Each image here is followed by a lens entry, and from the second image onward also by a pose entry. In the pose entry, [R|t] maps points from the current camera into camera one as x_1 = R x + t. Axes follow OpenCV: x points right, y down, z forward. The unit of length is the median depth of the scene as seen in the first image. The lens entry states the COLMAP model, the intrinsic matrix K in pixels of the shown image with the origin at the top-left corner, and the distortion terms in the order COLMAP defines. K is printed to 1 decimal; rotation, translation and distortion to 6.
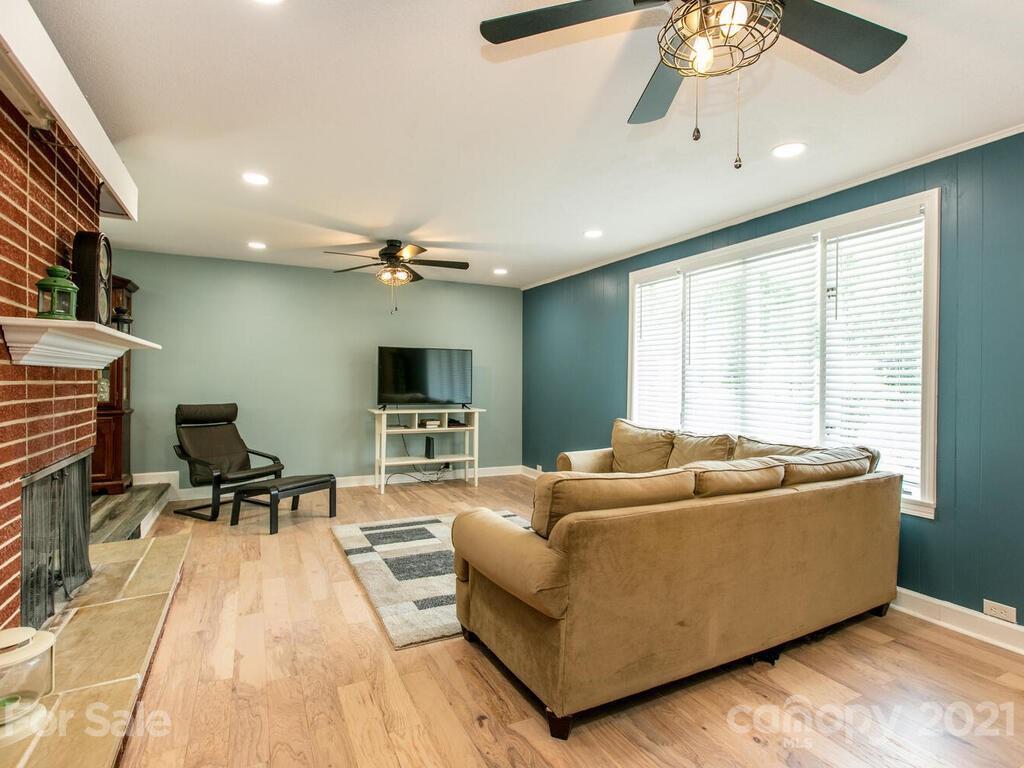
lens RADIAL K [[535.7, 0, 512.0], [0, 535.7, 384.0], [0, 0, 1]] dist [-0.001909, -0.000253]
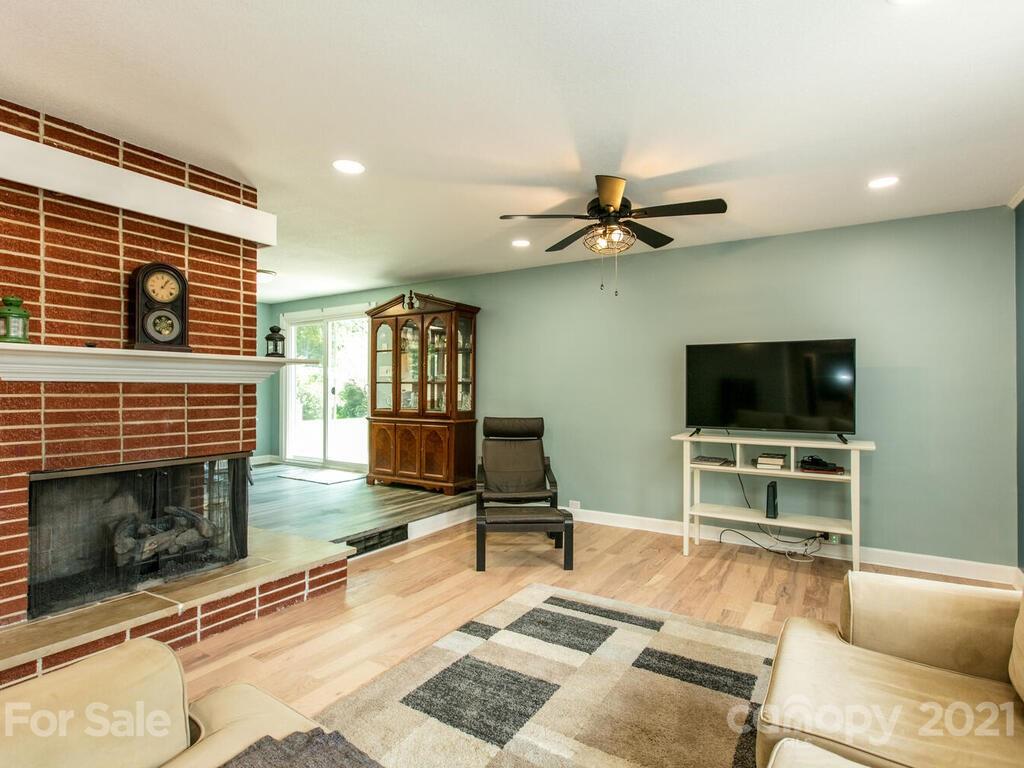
lens RADIAL K [[535.7, 0, 512.0], [0, 535.7, 384.0], [0, 0, 1]] dist [-0.001909, -0.000253]
pose [[0.523215, -0.014331, -0.852080, 0.345970], [-0.004670, 0.999795, -0.019683, -0.005083], [0.852188, 0.014278, 0.523041, 0.632952]]
